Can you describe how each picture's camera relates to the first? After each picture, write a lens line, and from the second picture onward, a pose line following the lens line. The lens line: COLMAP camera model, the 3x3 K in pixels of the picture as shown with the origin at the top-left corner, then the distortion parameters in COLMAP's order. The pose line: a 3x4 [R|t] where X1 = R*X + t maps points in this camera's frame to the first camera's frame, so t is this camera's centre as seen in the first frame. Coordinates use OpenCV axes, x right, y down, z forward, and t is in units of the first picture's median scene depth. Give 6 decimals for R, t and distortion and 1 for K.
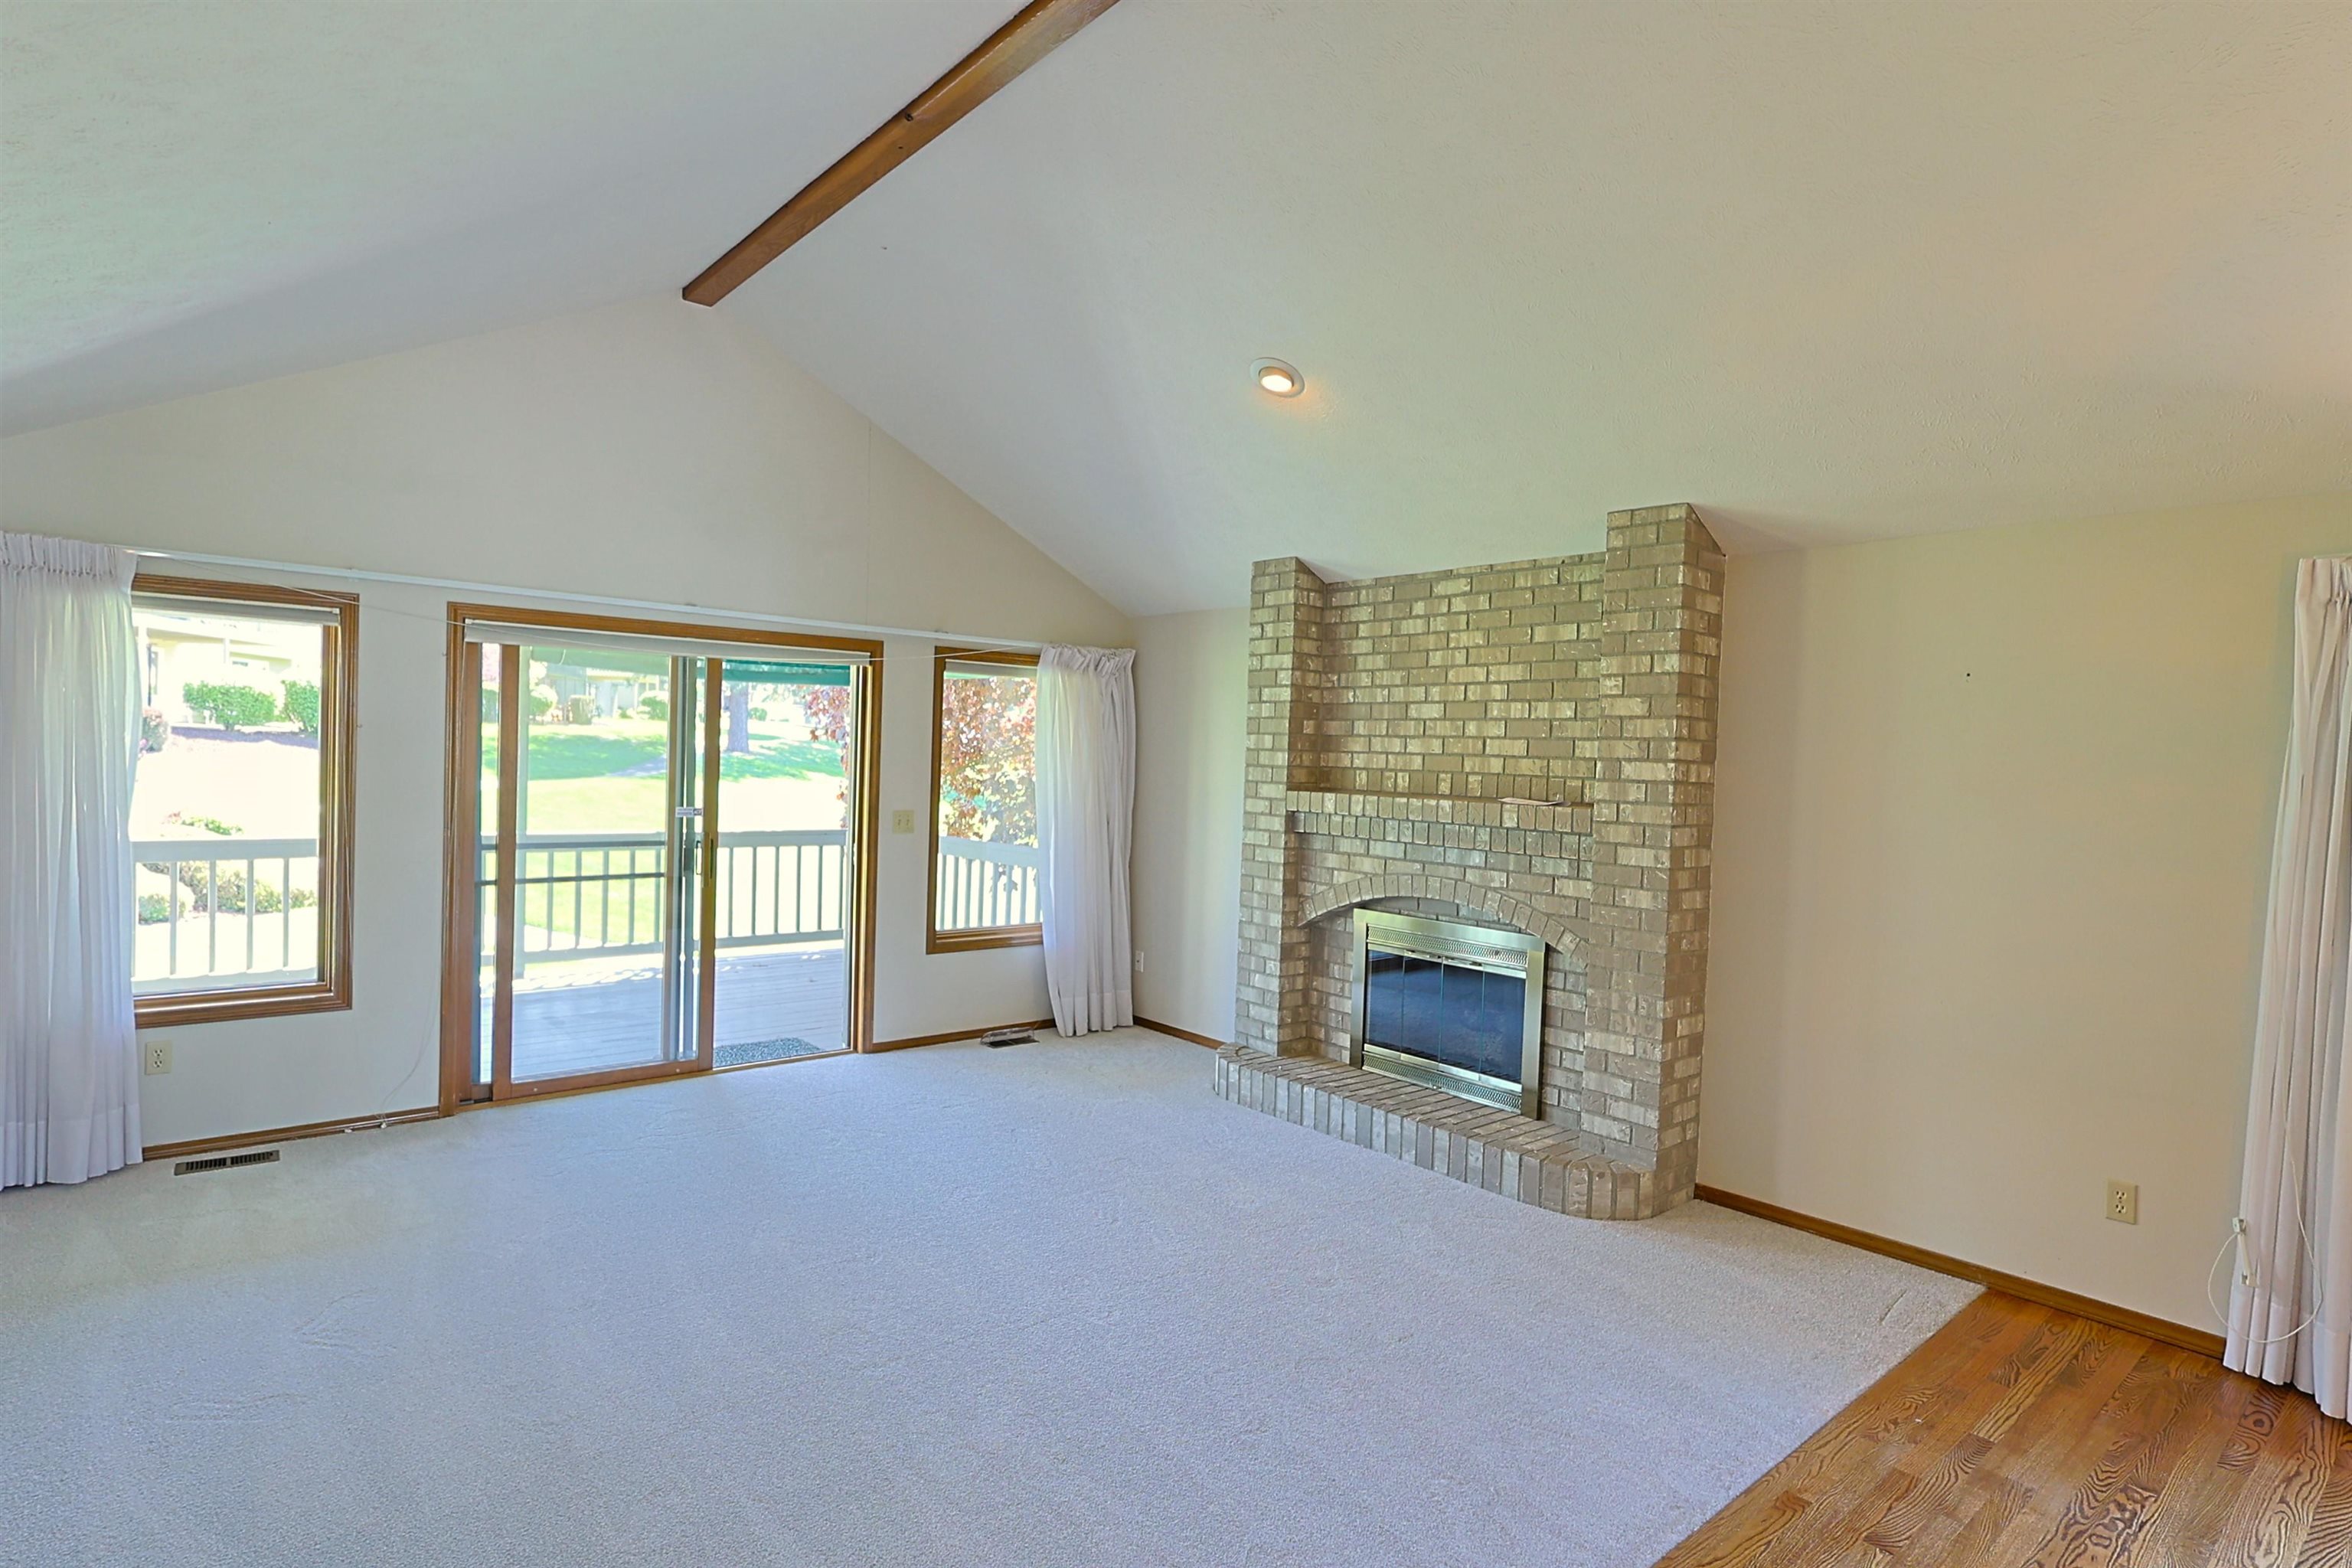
lens RADIAL K [[1203.3, 0, 1169.8], [0, 1203.3, 782.5], [0, 0, 1]] dist [-0.001546, 0.001567]
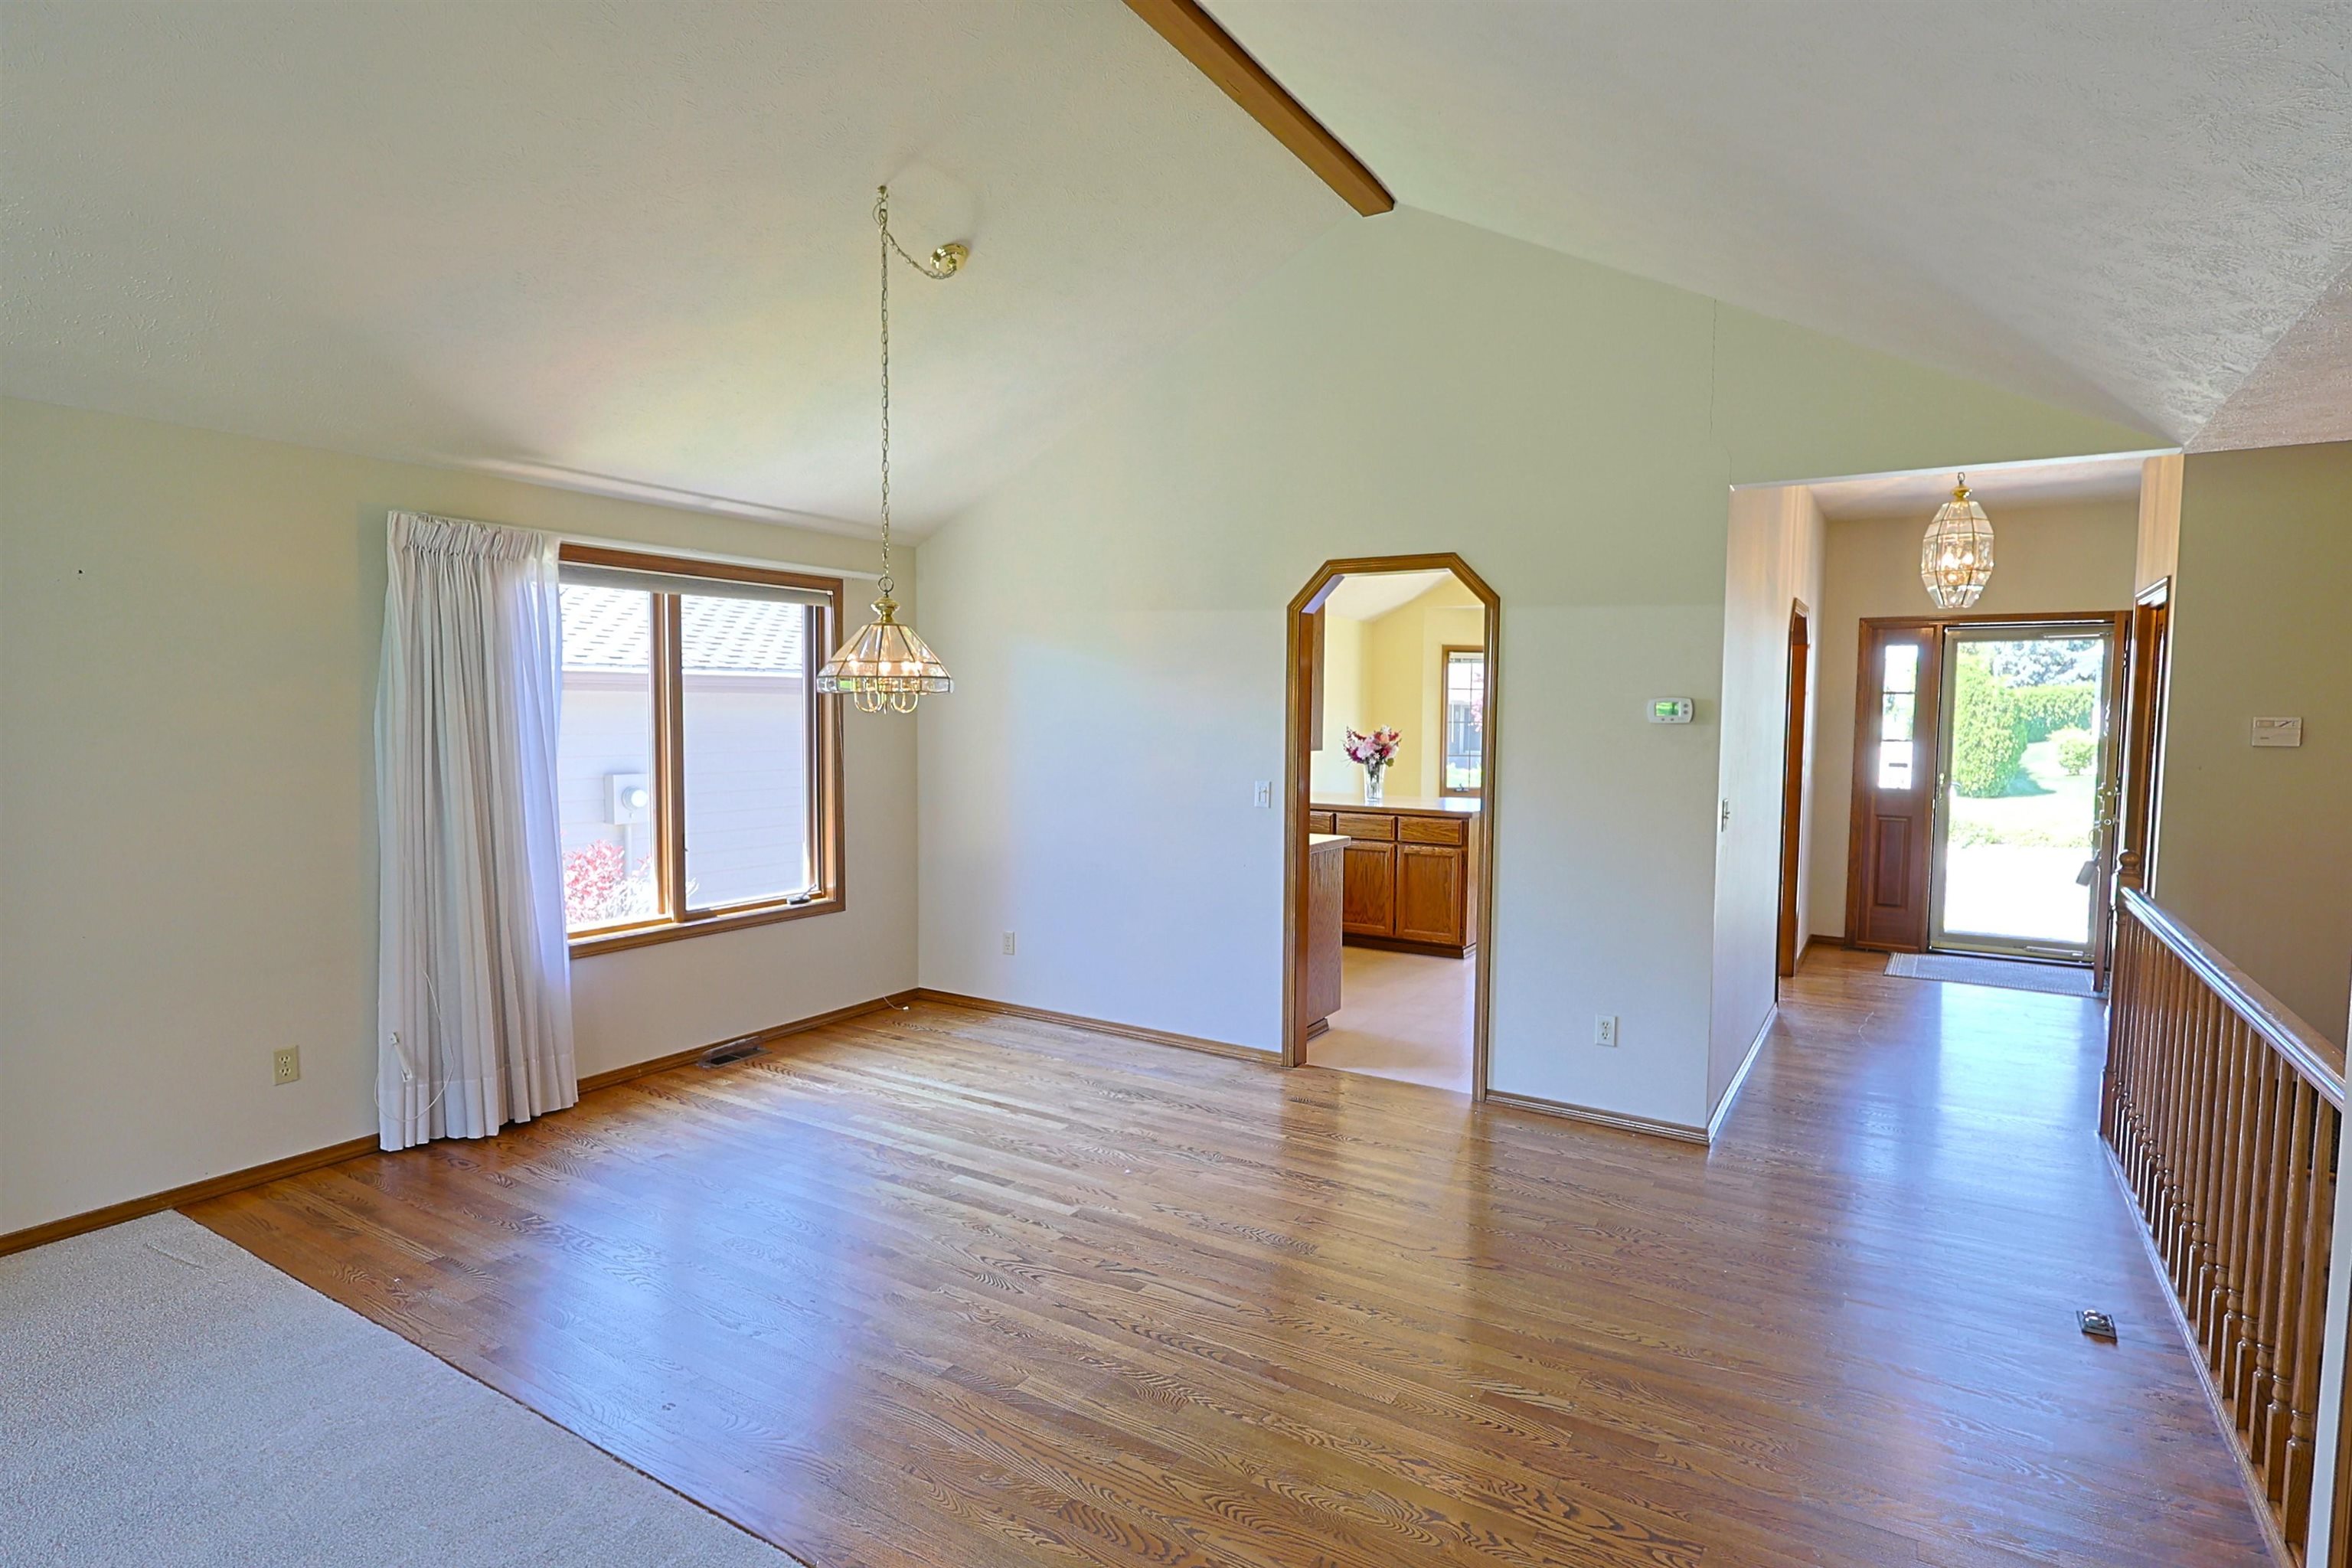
lens RADIAL K [[1203.3, 0, 1169.8], [0, 1203.3, 782.5], [0, 0, 1]] dist [-0.001546, 0.001567]
pose [[-0.296746, -0.093458, 0.950372, -0.314293], [0.003141, 0.995099, 0.098837, -0.013252], [-0.954951, 0.032314, -0.294998, 0.344065]]
